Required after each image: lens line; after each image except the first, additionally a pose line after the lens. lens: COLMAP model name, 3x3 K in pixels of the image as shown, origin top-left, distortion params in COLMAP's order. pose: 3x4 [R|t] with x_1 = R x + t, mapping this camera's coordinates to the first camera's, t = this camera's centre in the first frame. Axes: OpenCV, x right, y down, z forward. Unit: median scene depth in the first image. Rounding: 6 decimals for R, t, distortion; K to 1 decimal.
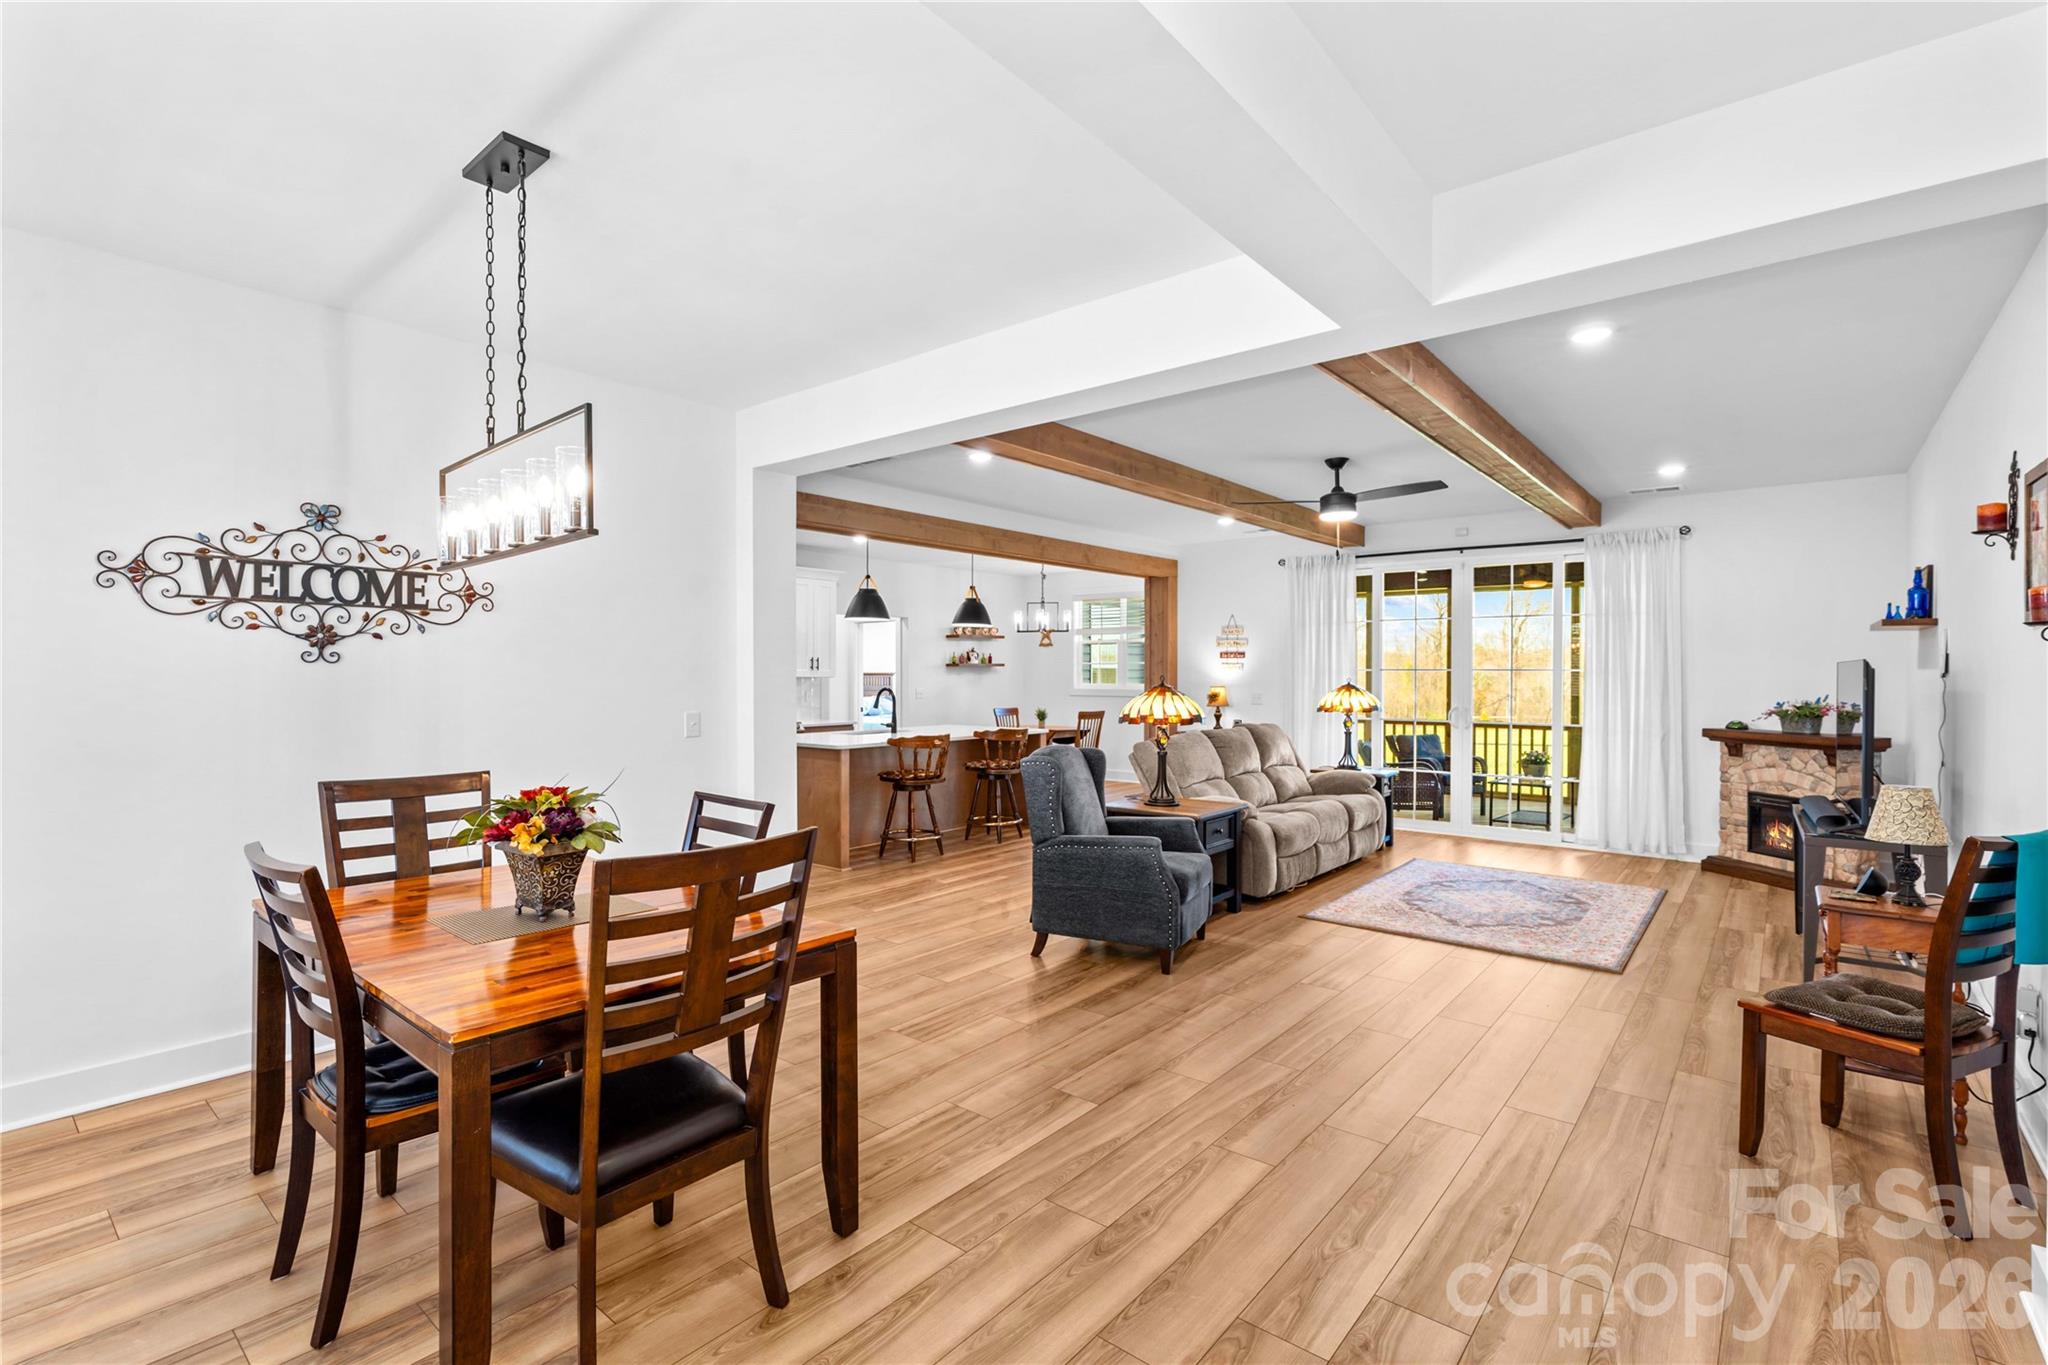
lens RADIAL K [[947.1, 0, 1021.3], [0, 947.1, 679.0], [0, 0, 1]] dist [-0.002313, -0.000028]
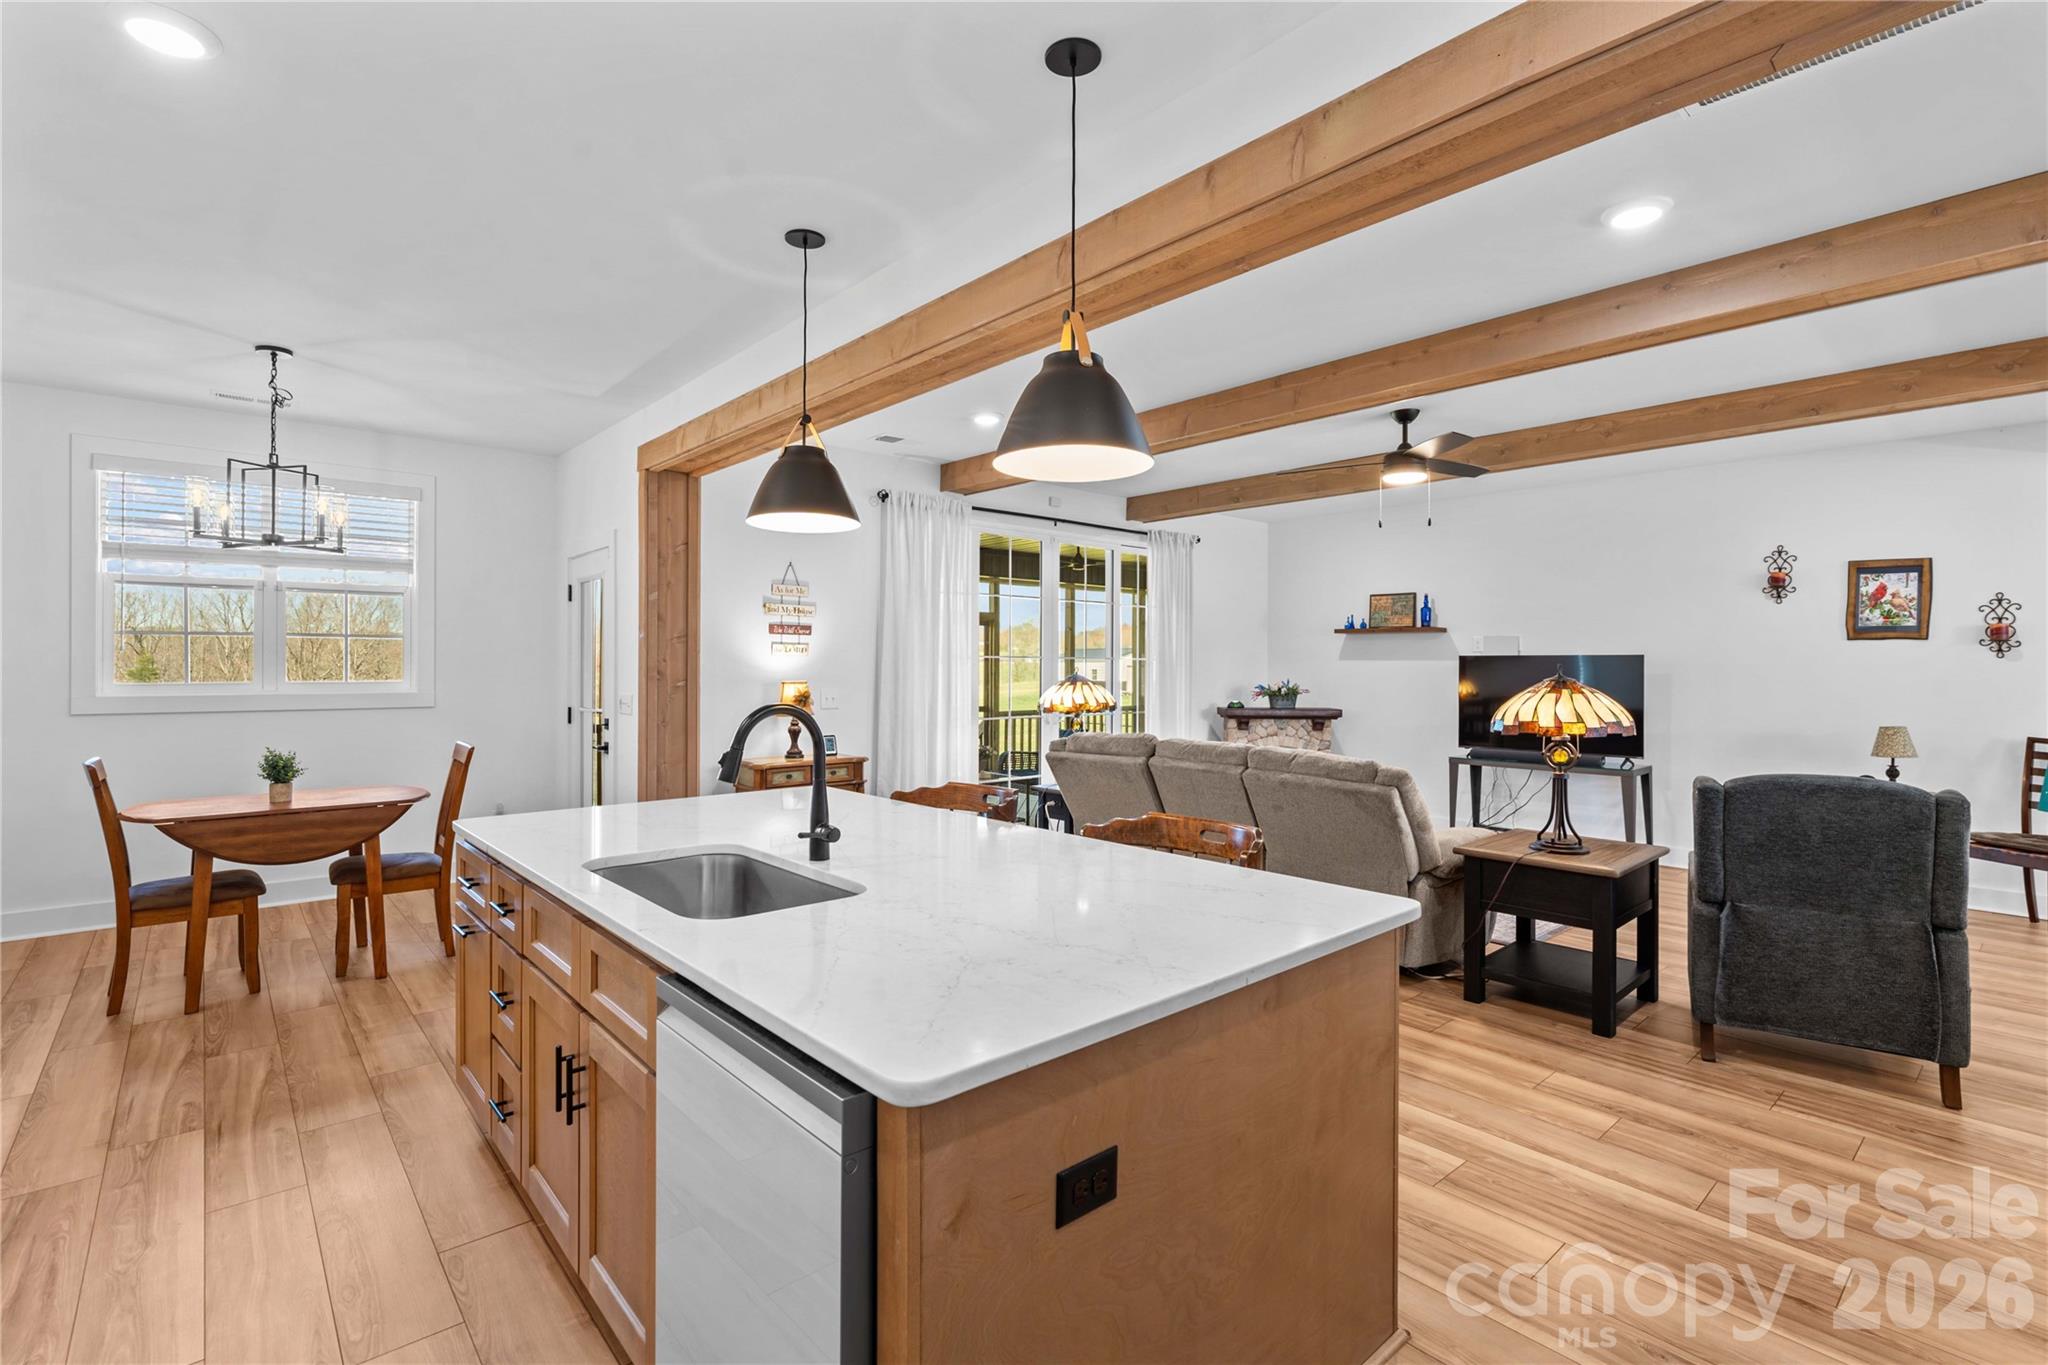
lens RADIAL K [[927.4, 0, 1022.8], [0, 927.4, 668.6], [0, 0, 1]] dist [-0.001673, -0.000177]
pose [[0.145064, 0.000408, 0.989422, -0.341142], [0.003557, 0.999993, -0.000934, 0.000707], [-0.989416, 0.003655, 0.145062, 0.761289]]
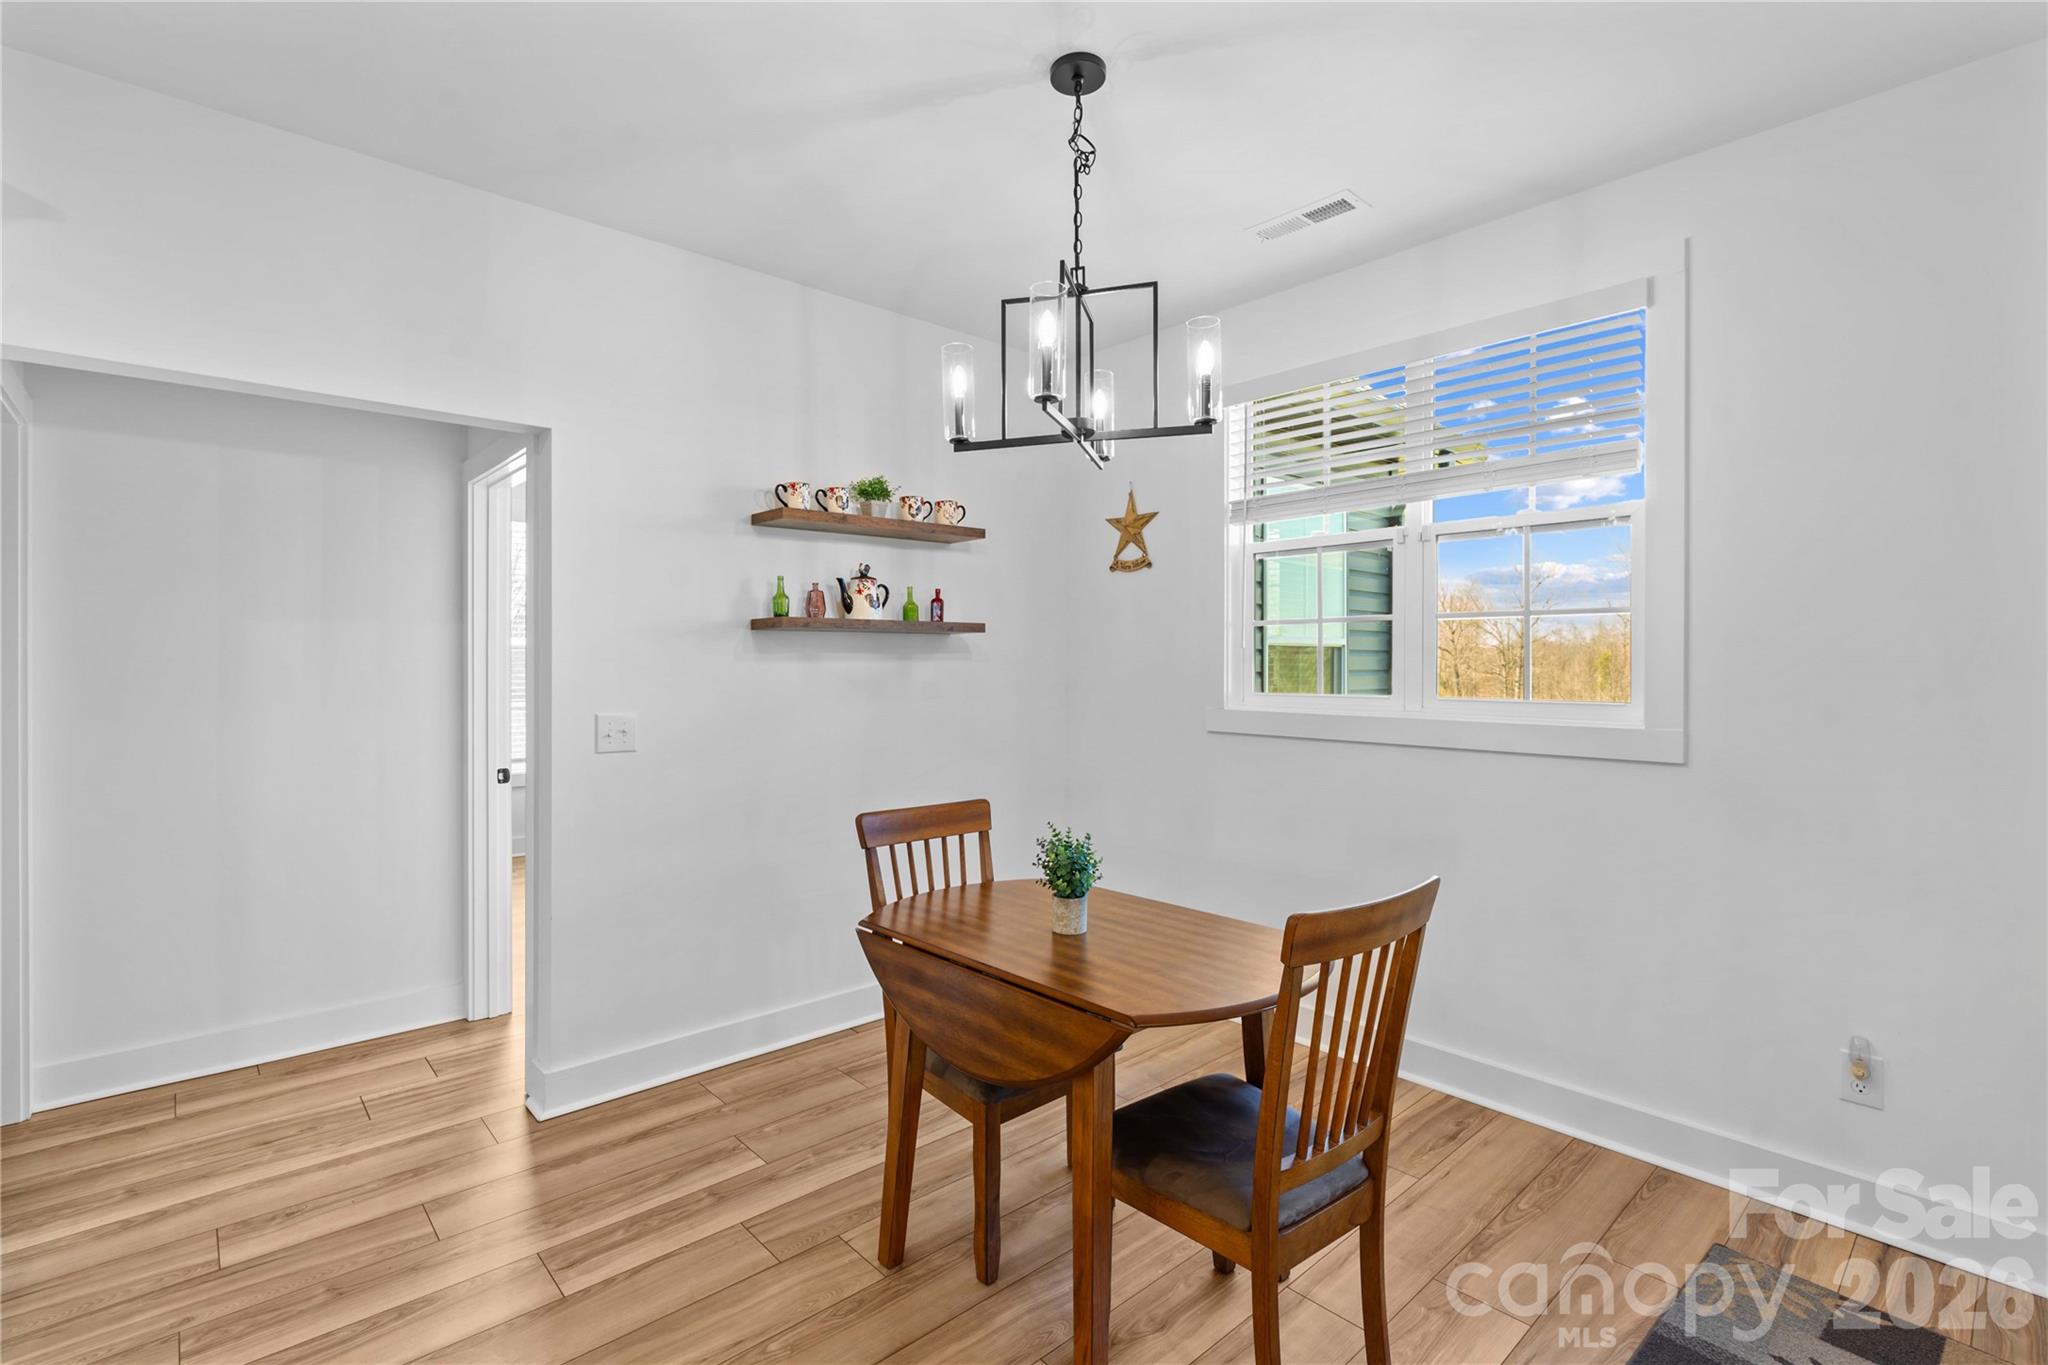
lens RADIAL K [[947.1, 0, 1021.3], [0, 947.1, 679.0], [0, 0, 1]] dist [-0.002313, -0.000028]
pose [[0.991536, 0.005470, -0.129716, 0.041667], [-0.004246, 0.999944, 0.009713, -0.002460], [0.129761, -0.009080, 0.991504, 0.931976]]
